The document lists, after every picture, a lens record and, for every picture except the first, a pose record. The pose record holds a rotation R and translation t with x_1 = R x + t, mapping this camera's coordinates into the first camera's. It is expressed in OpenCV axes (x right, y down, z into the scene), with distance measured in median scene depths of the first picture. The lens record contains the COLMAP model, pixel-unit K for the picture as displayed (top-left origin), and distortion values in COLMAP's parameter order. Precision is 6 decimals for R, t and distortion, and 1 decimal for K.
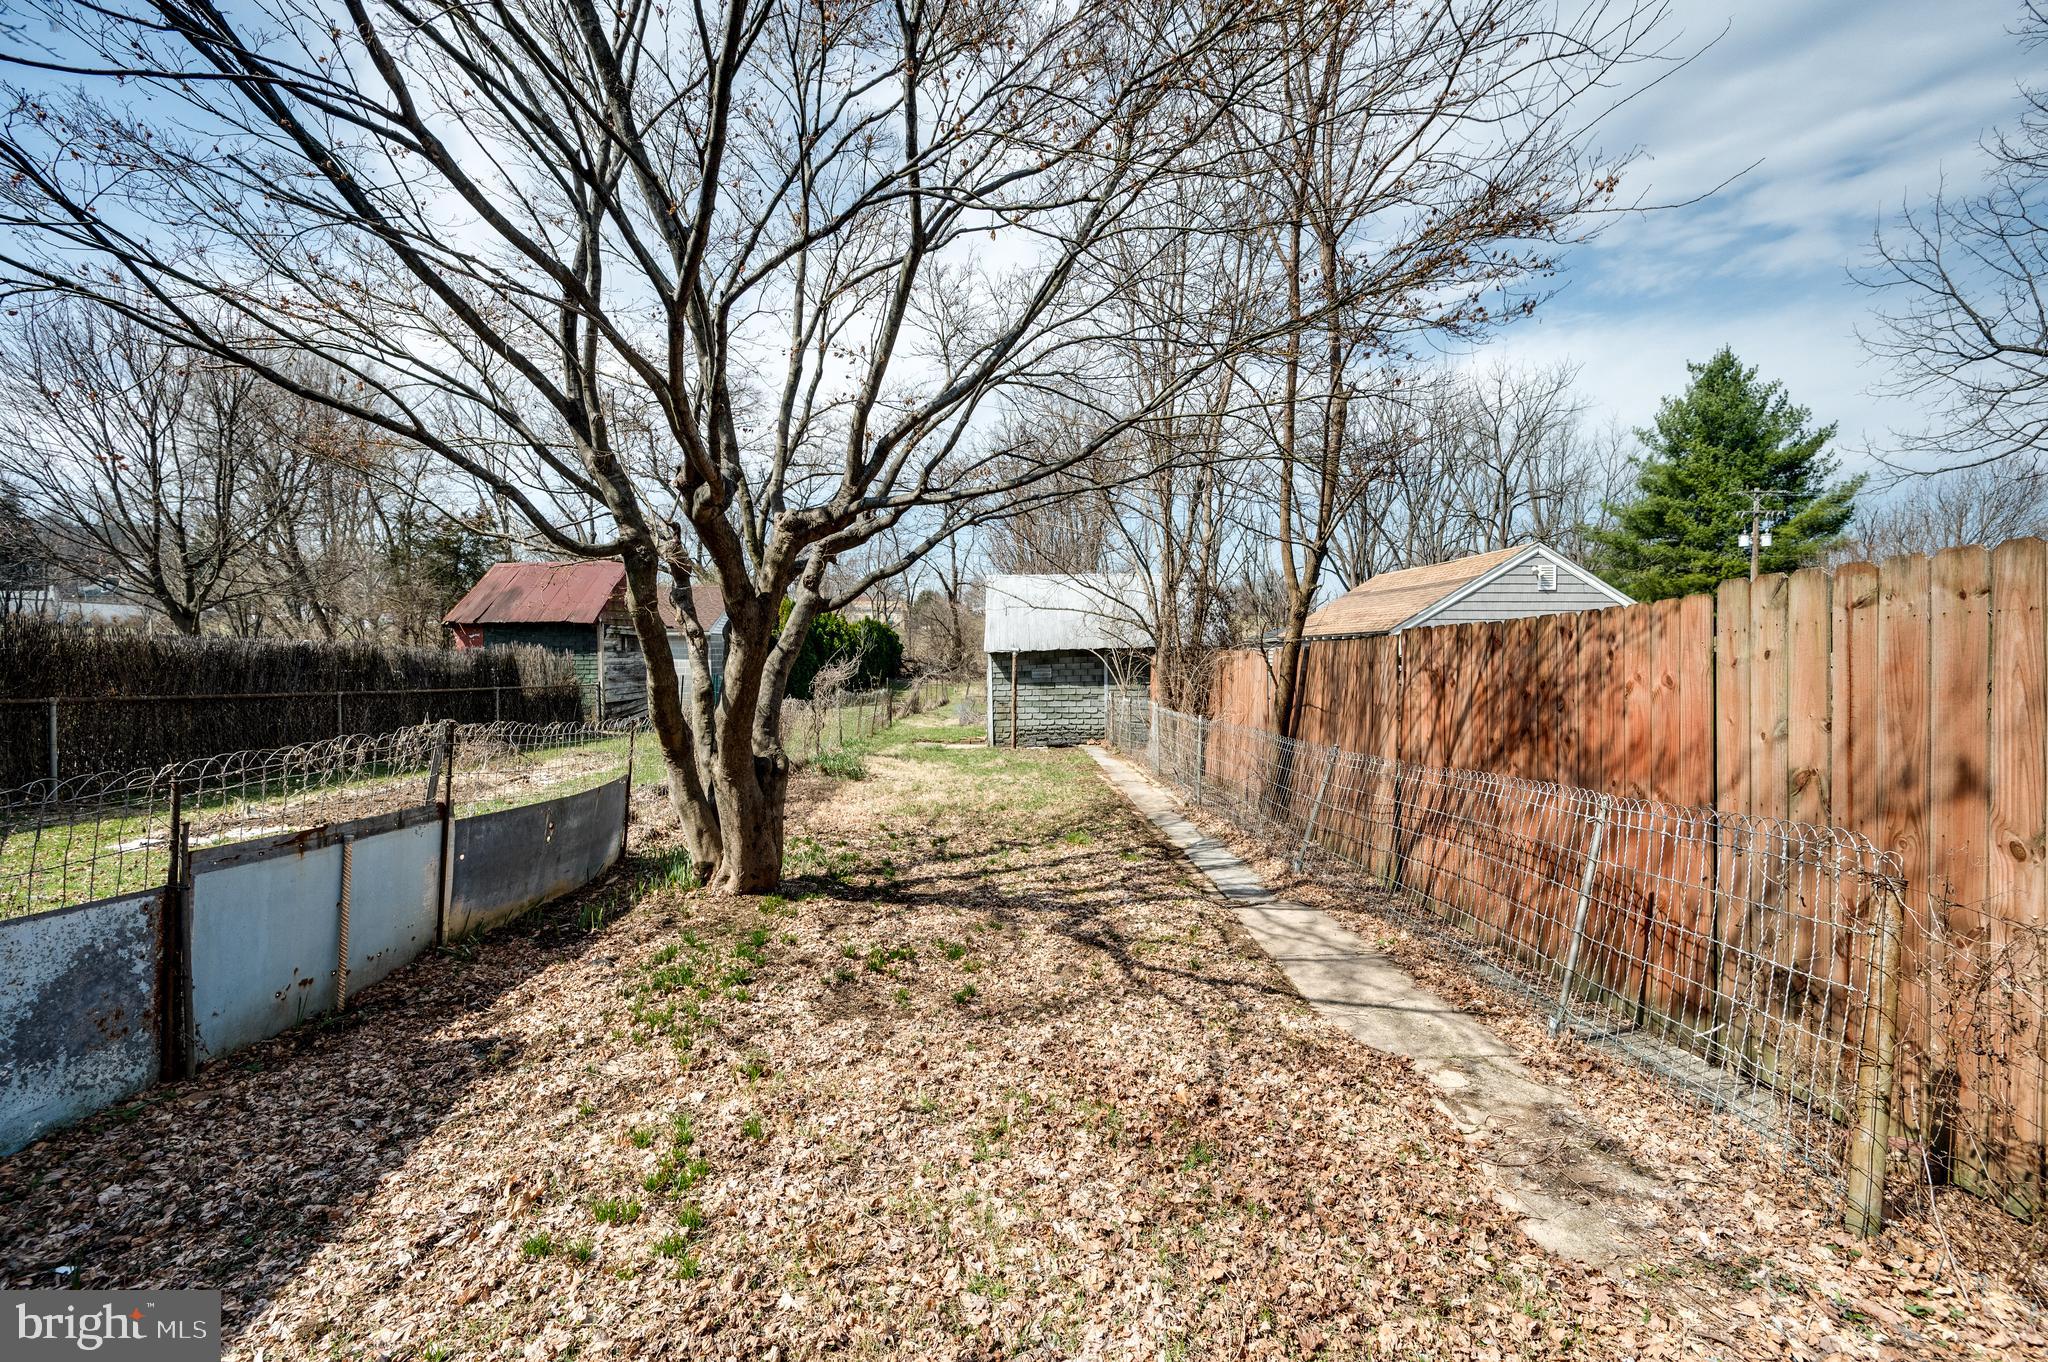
lens RADIAL K [[820.3, 0, 1032.6], [0, 820.3, 672.2], [0, 0, 1]] dist [-0.001939, -0.000323]
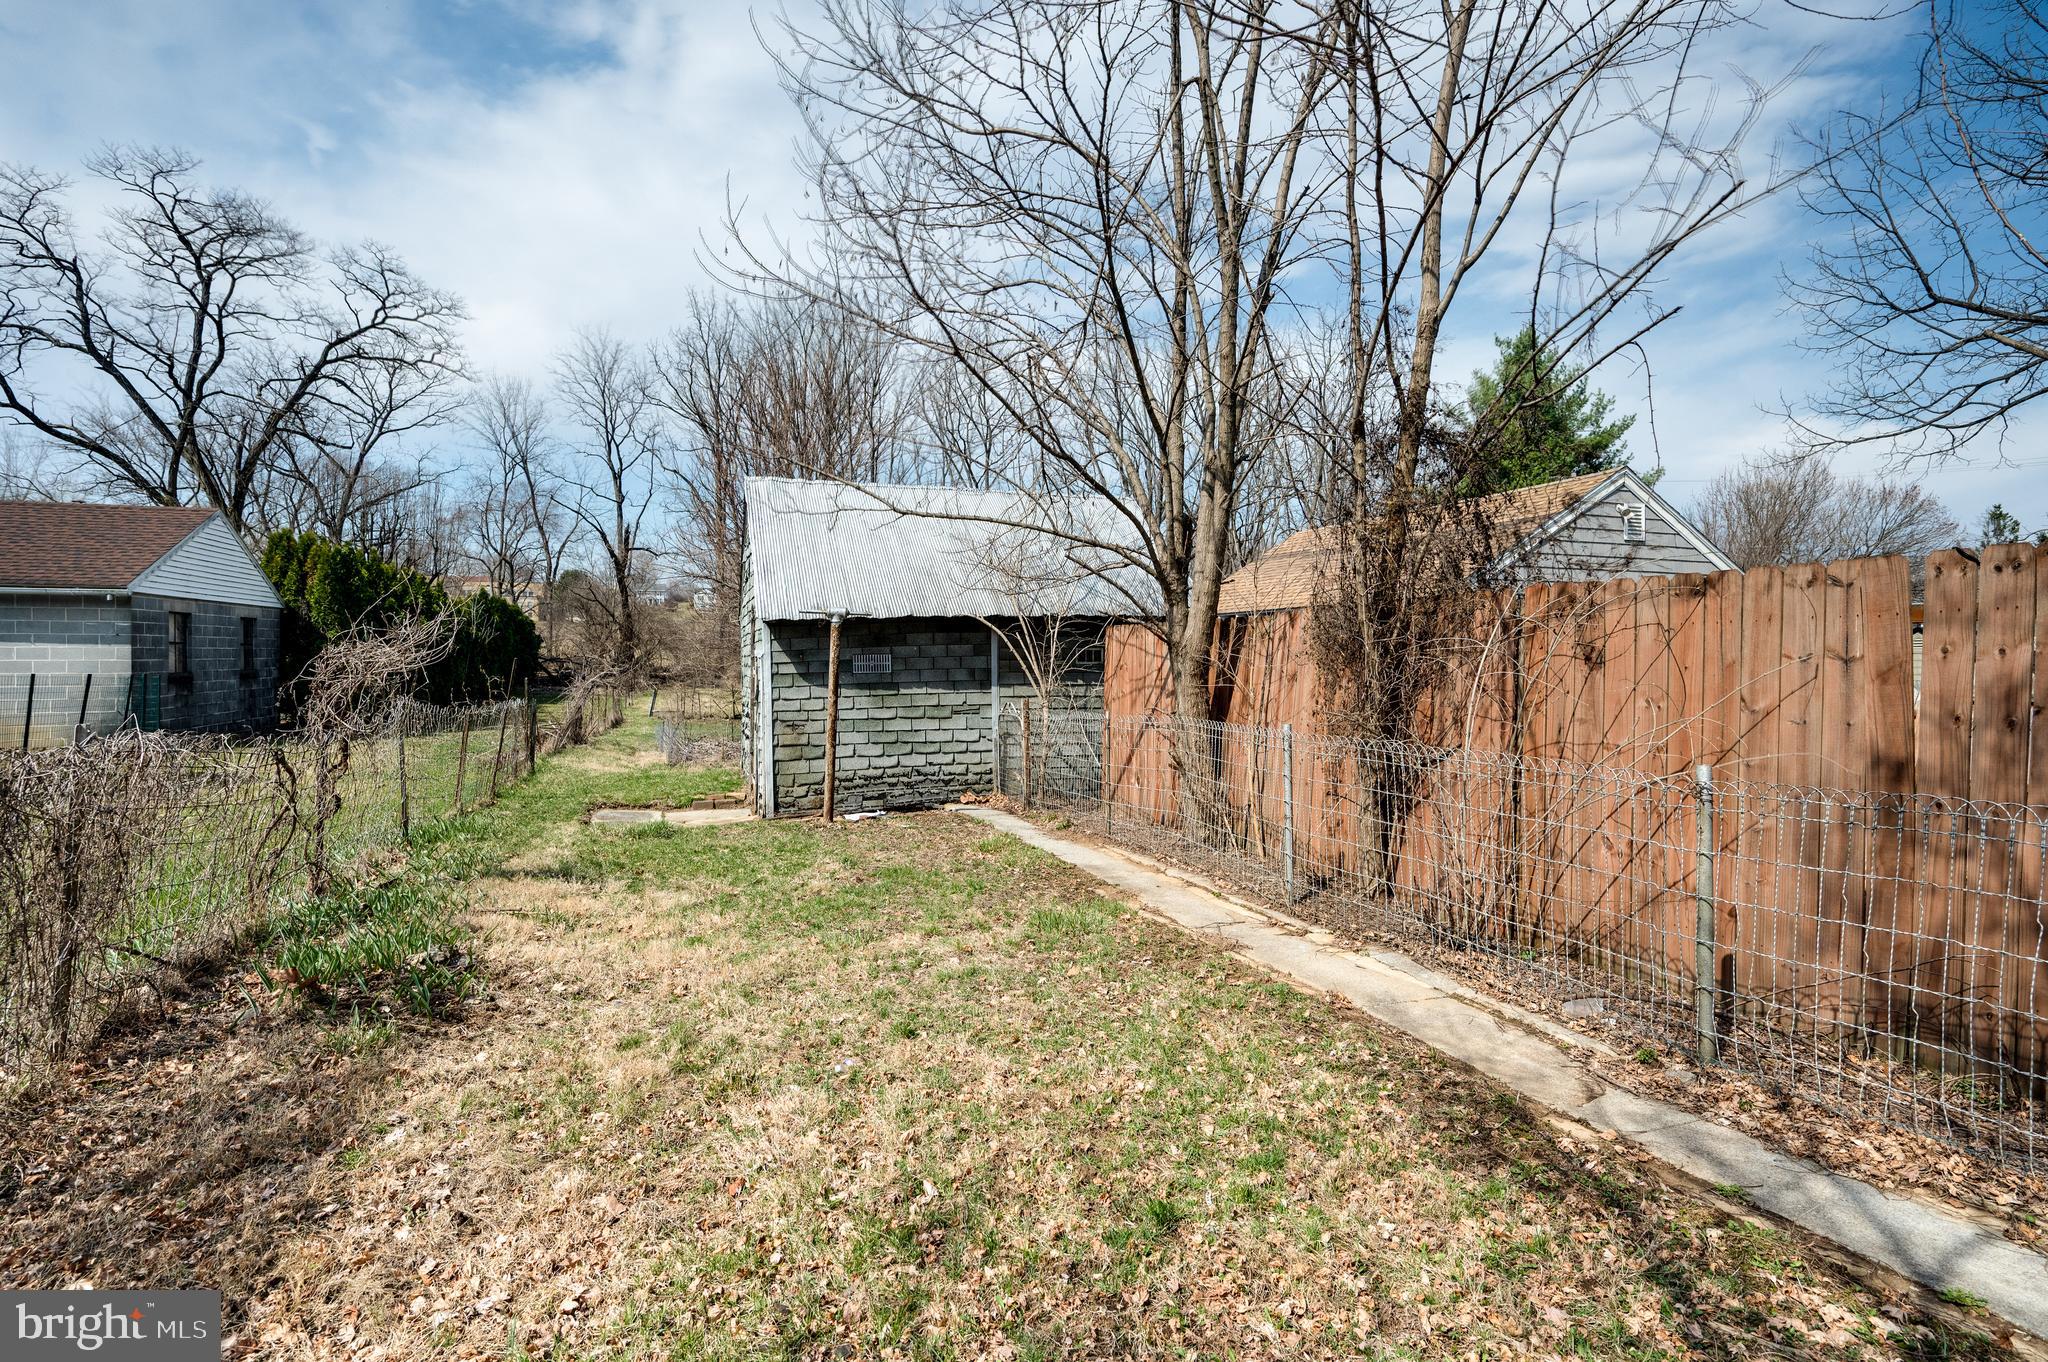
lens RADIAL K [[955.1, 0, 1024.9], [0, 955.1, 662.5], [0, 0, 1]] dist [-0.009035, -0.000079]
pose [[0.949373, 0.002074, 0.314144, -0.085156], [0.003786, 0.999830, -0.018043, 0.011330], [-0.314128, 0.018319, 0.949204, 0.420526]]
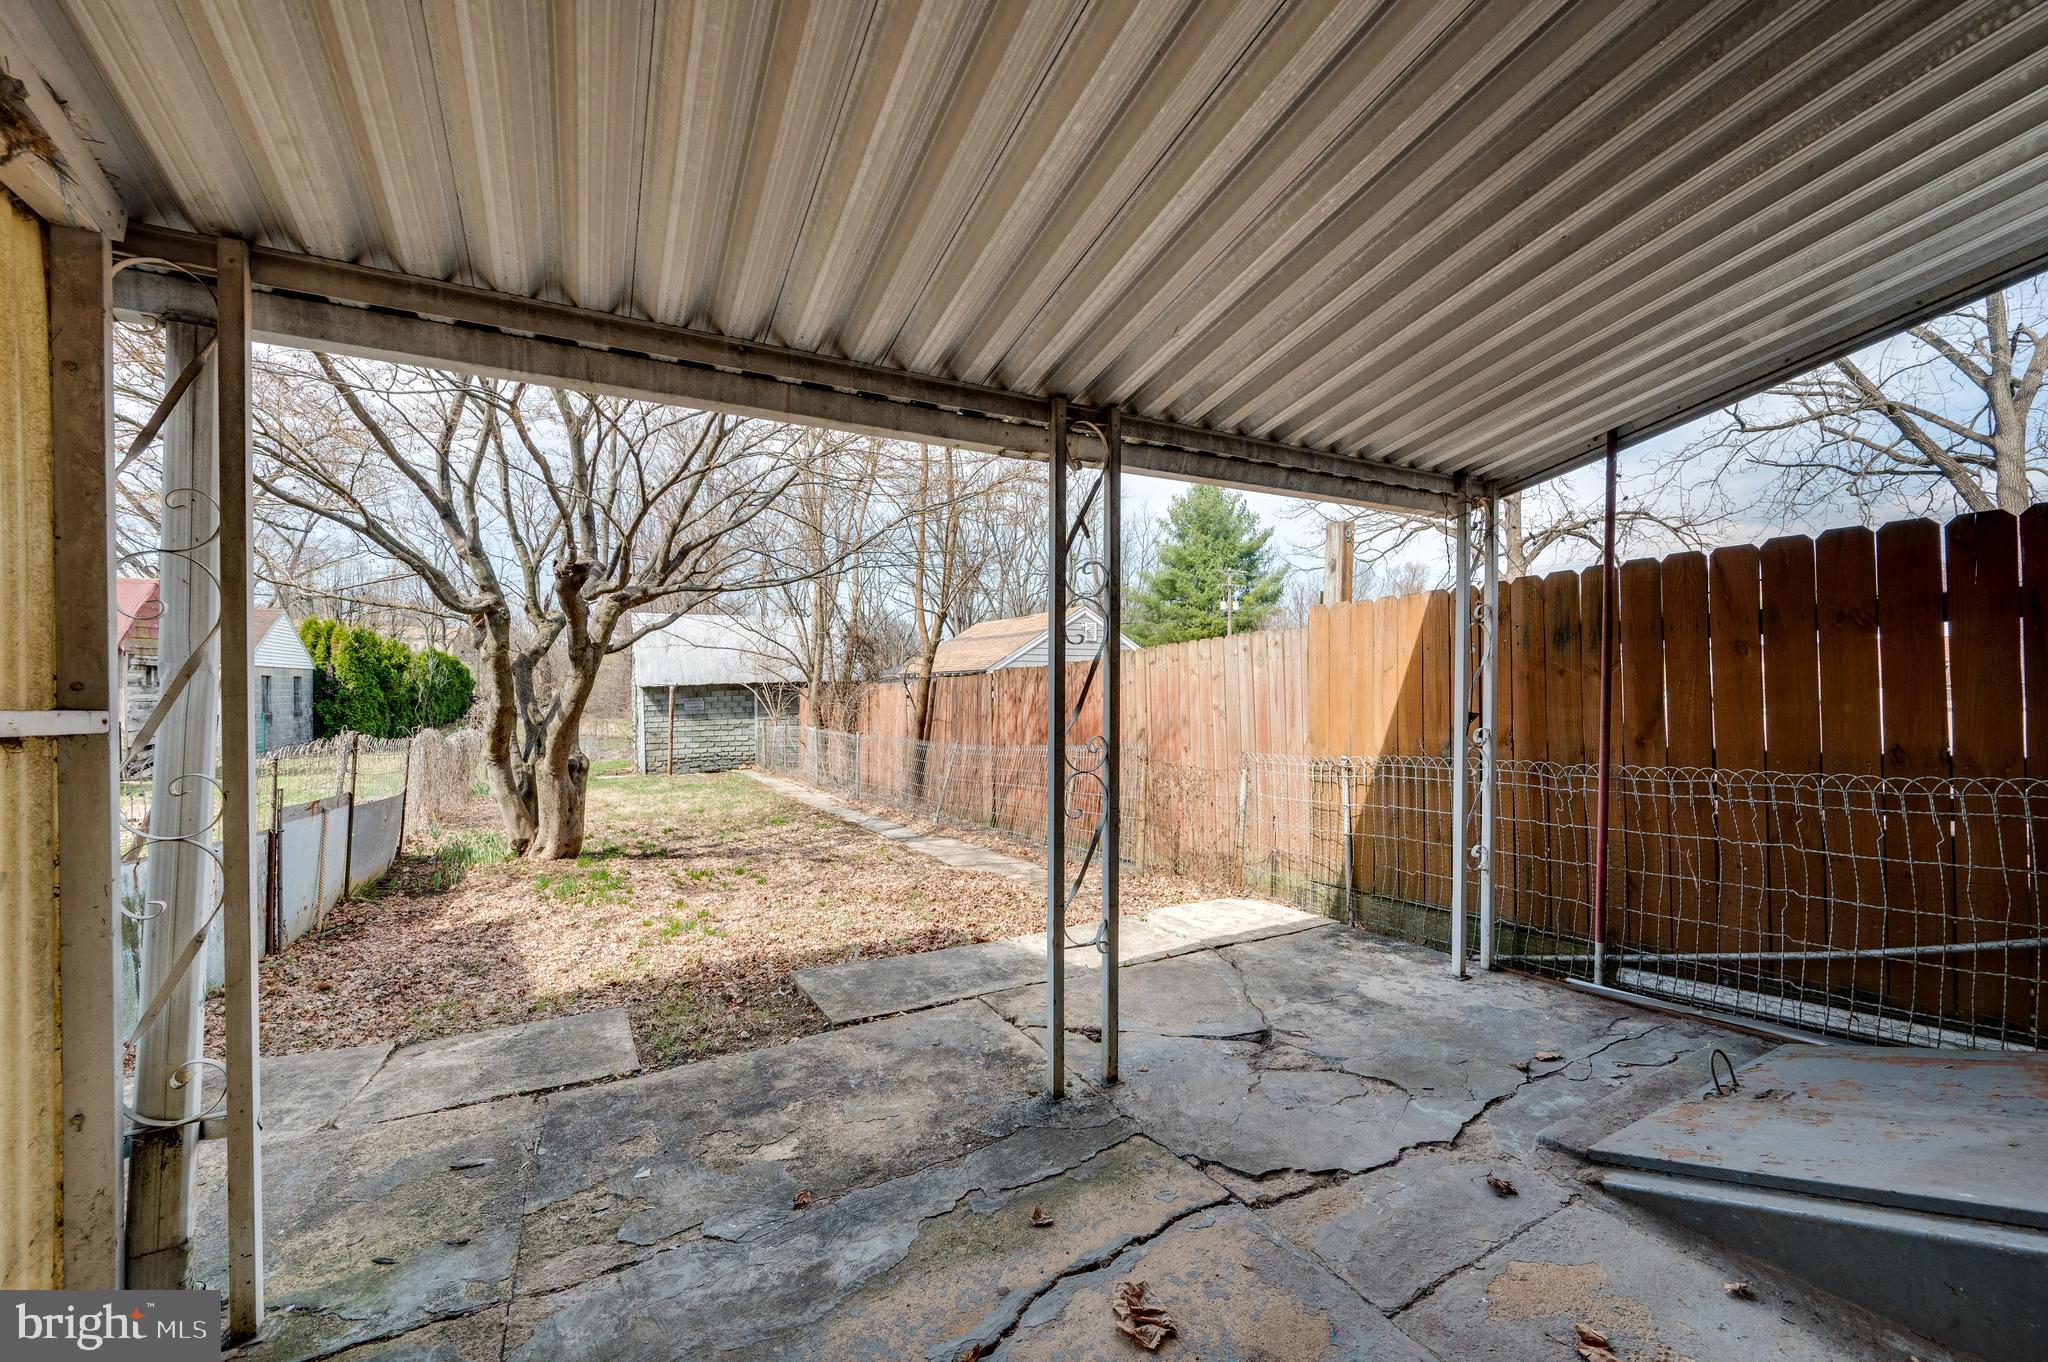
lens RADIAL K [[820.3, 0, 1050.4], [0, 820.3, 695.5], [0, 0, 1]] dist [-0.001939, -0.000323]
pose [[0.883178, -0.006387, 0.468994, -0.083186], [0.013840, 0.999827, -0.012445, 0.007912], [-0.468833, 0.017482, 0.883114, -0.190865]]
